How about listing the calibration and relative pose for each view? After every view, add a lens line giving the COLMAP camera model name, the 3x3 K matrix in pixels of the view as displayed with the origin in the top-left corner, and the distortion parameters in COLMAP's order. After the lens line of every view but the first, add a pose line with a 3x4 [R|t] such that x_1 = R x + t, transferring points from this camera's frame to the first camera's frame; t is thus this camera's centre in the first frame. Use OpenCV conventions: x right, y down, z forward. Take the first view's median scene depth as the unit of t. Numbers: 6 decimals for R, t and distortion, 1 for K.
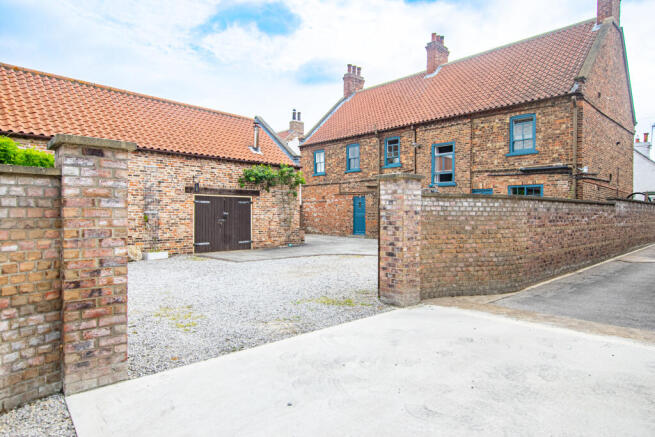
lens RADIAL K [[393.3, 0, 327.6], [0, 393.3, 217.8], [0, 0, 1]] dist [0.029916, 0.003350]
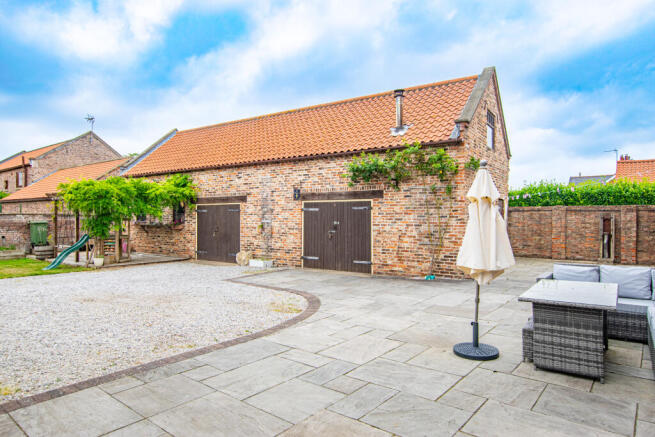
lens RADIAL K [[393.3, 0, 327.7], [0, 393.3, 218.2], [0, 0, 1]] dist [0.029916, 0.003350]
pose [[0.169813, -0.004254, -0.985467, 0.528030], [-0.014600, 0.999870, -0.006832, -0.015570], [0.985368, 0.015548, 0.169729, 0.864916]]
